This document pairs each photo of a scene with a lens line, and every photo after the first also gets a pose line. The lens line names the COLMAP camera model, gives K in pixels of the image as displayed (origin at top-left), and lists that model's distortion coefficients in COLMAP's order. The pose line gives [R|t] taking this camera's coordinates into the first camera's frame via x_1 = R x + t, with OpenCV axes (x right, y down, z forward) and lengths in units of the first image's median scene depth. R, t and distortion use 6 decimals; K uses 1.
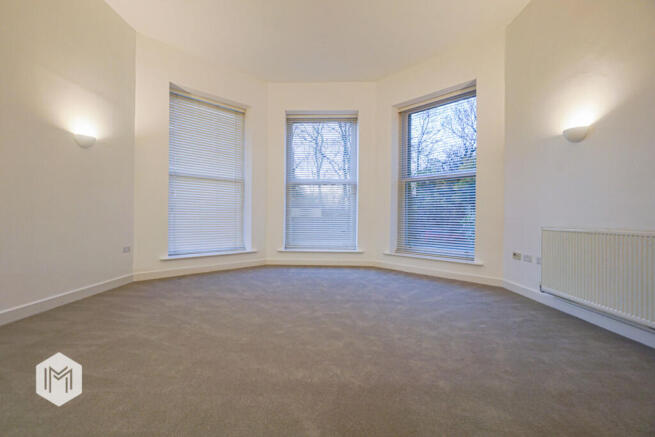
lens RADIAL K [[283.8, 0, 315.8], [0, 283.8, 217.9], [0, 0, 1]] dist [-0.006761, 0.000270]
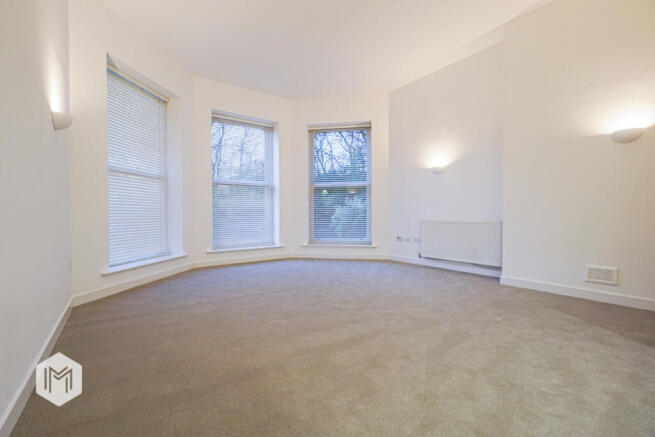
lens RADIAL K [[283.8, 0, 322.3], [0, 283.8, 214.2], [0, 0, 1]] dist [-0.006761, 0.000270]
pose [[0.790432, -0.013143, 0.612409, -0.423719], [0.015209, 0.999883, 0.001829, -0.009752], [-0.612361, 0.007869, 0.790539, -0.005906]]
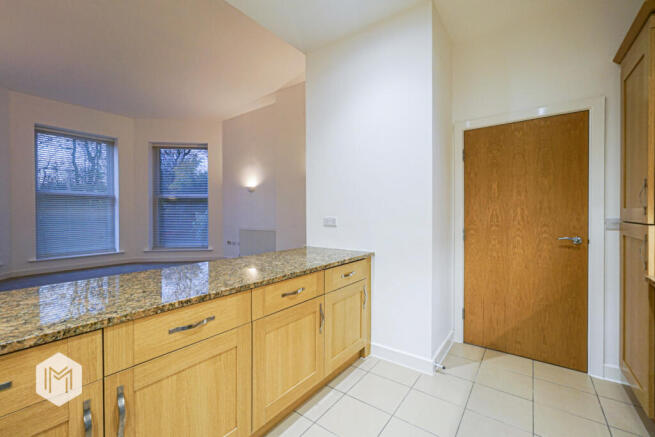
lens RADIAL K [[283.8, 0, 322.8], [0, 283.8, 214.0], [0, 0, 1]] dist [-0.006761, 0.000270]
pose [[0.579423, -0.016099, 0.814868, -0.351387], [0.012788, 0.999861, 0.010661, -0.052712], [-0.814927, 0.004244, 0.579548, -0.458279]]
